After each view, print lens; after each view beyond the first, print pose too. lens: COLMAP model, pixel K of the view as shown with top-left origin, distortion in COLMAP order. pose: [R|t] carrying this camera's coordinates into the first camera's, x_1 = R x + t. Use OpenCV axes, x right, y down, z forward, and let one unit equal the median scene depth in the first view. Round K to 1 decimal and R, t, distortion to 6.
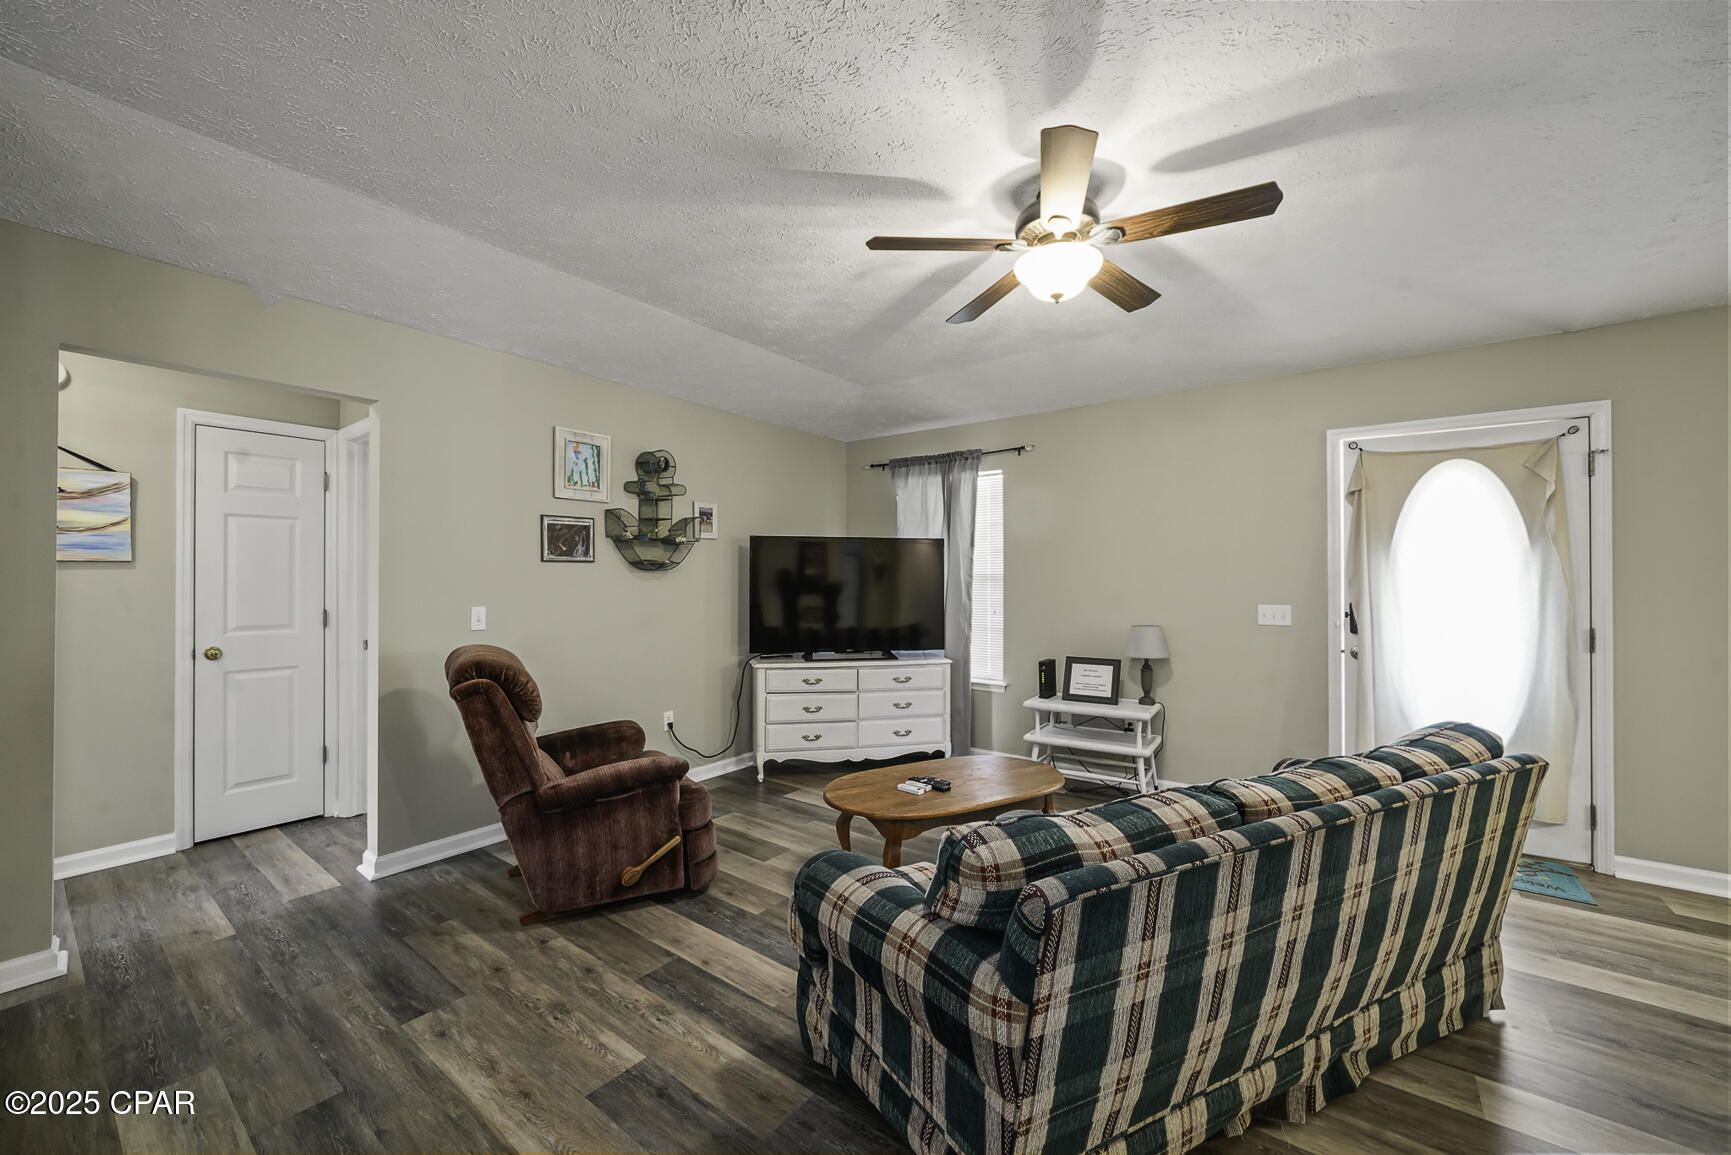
lens RADIAL K [[672.1, 0, 865.5], [0, 672.1, 577.5], [0, 0, 1]] dist [-0.000228, -0.000050]
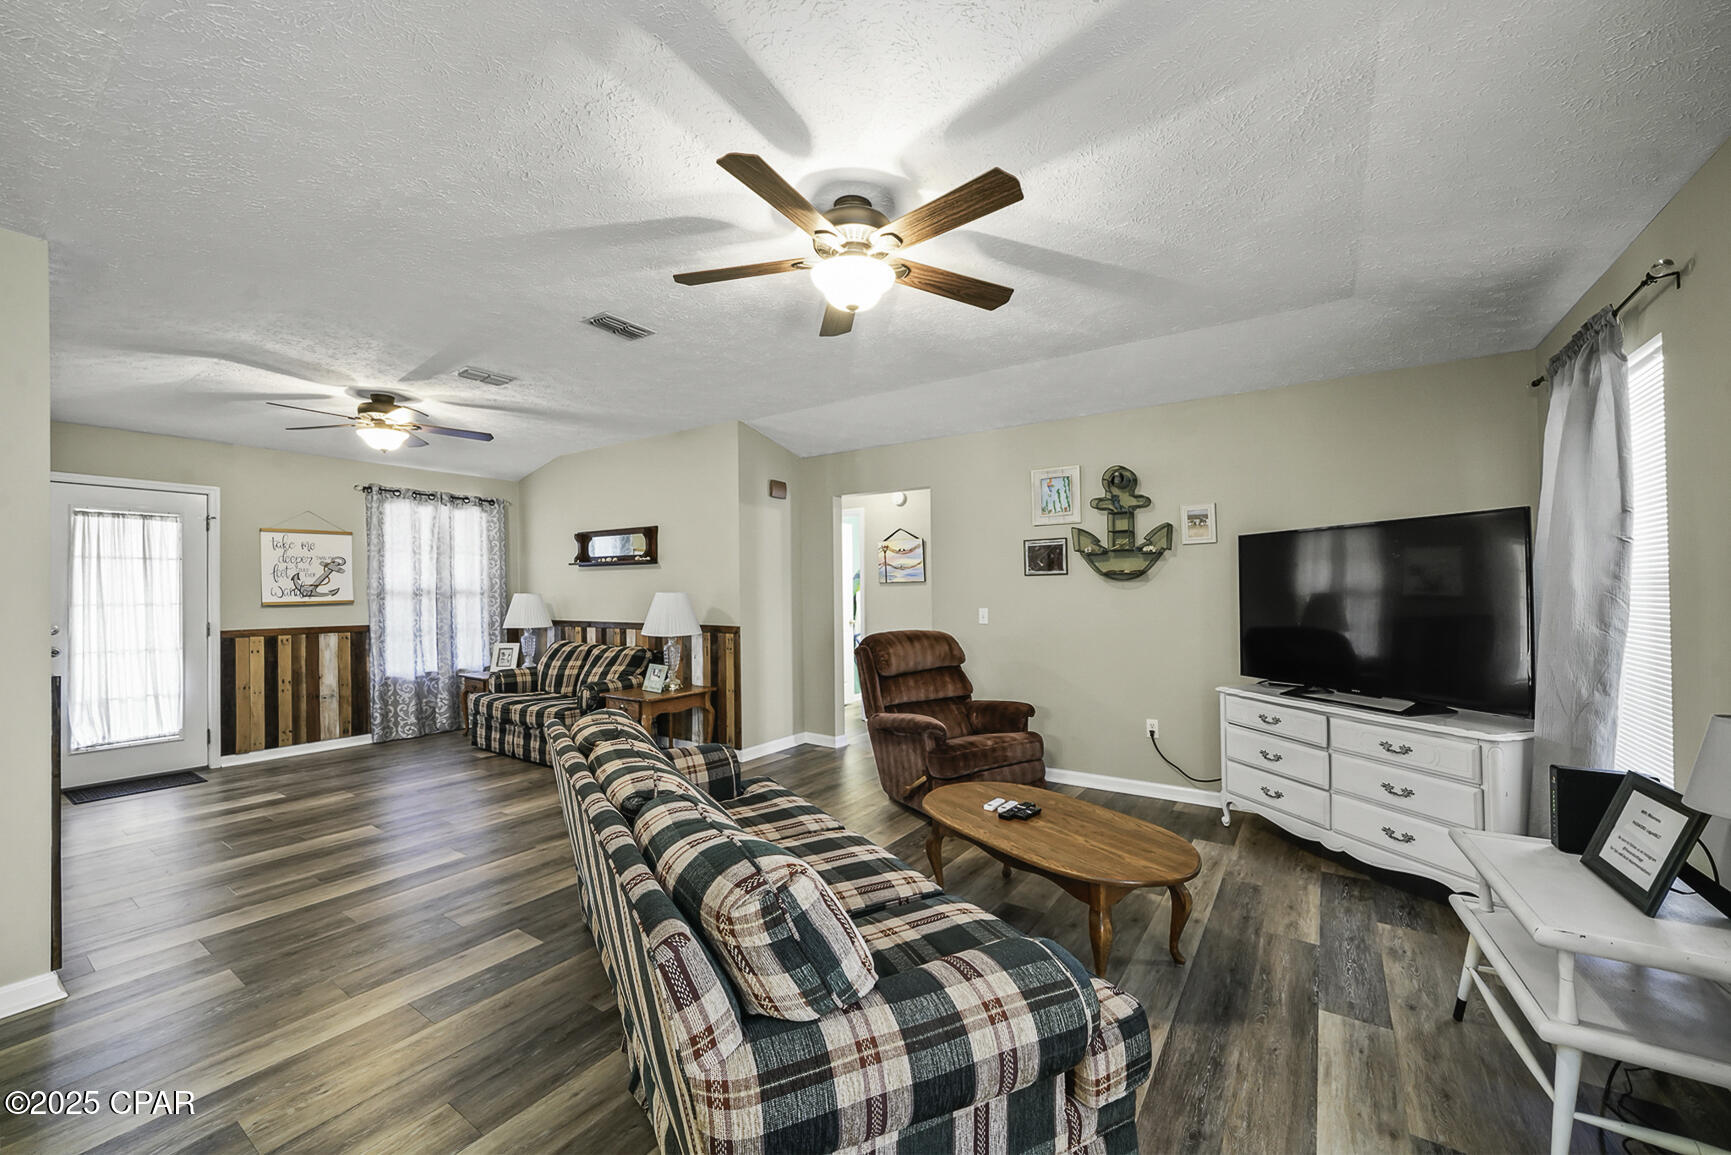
lens RADIAL K [[678.5, 0, 867.9], [0, 678.5, 587.5], [0, 0, 1]] dist [-0.000549, -0.000104]
pose [[0.060805, -0.005170, -0.998136, 0.712013], [0.006250, 0.999969, -0.004799, 0.003861], [0.998130, -0.005947, 0.060835, 0.523233]]
